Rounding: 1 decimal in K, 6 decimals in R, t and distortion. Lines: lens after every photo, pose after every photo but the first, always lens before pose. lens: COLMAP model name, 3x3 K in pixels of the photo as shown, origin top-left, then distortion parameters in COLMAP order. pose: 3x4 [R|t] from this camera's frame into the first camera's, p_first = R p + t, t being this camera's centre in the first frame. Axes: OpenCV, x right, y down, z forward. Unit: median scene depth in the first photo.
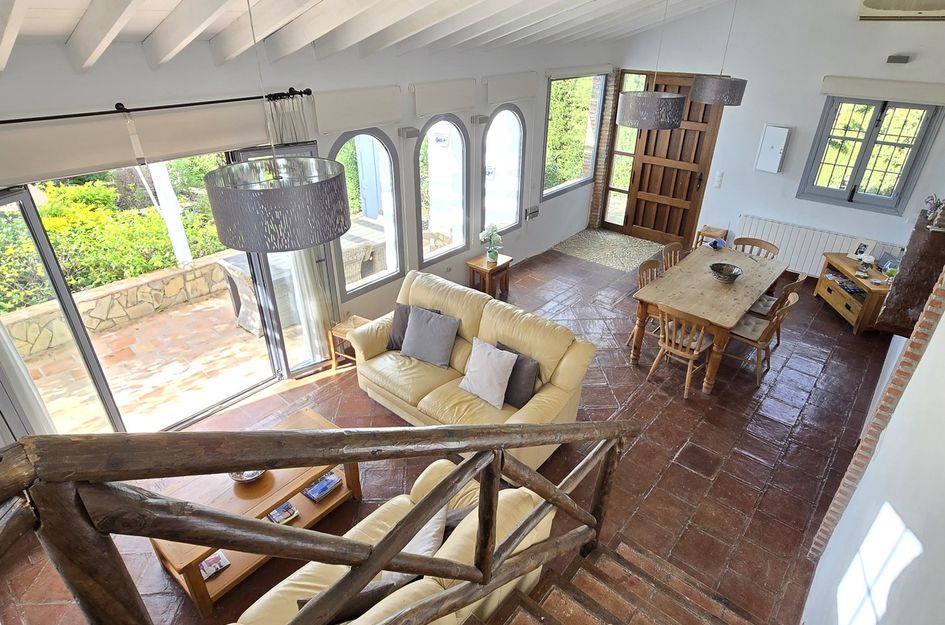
lens RADIAL K [[525.1, 0, 473.7], [0, 525.1, 312.3], [0, 0, 1]] dist [-0.000068, -0.001241]
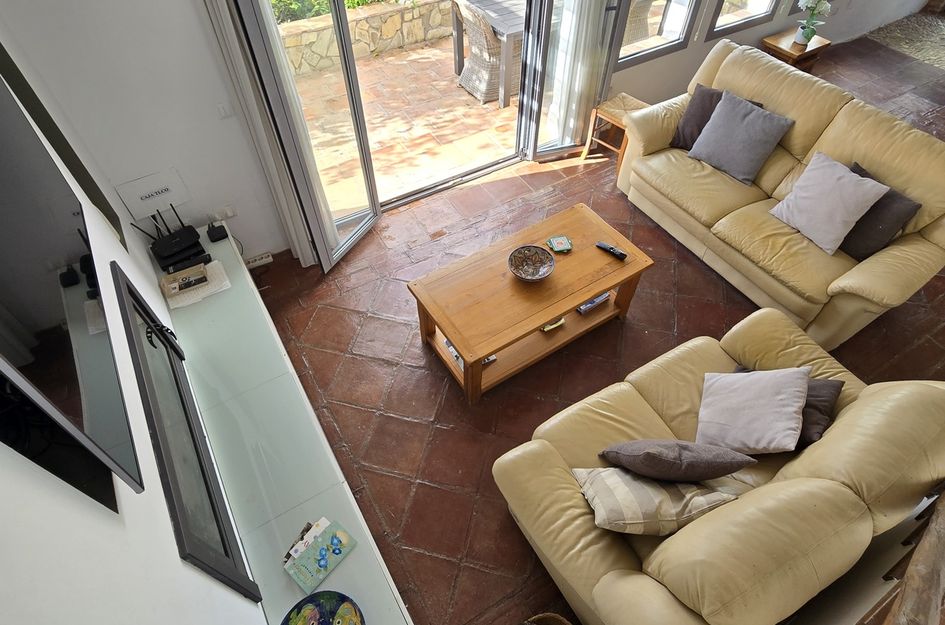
lens RADIAL K [[525.1, 0, 472.0], [0, 525.1, 312.5], [0, 0, 1]] dist [-0.000068, -0.001241]
pose [[0.951441, 0.235667, -0.198041, -0.215355], [-0.142890, 0.907949, 0.393968, 0.027682], [0.272657, -0.346539, 0.897535, 0.114682]]
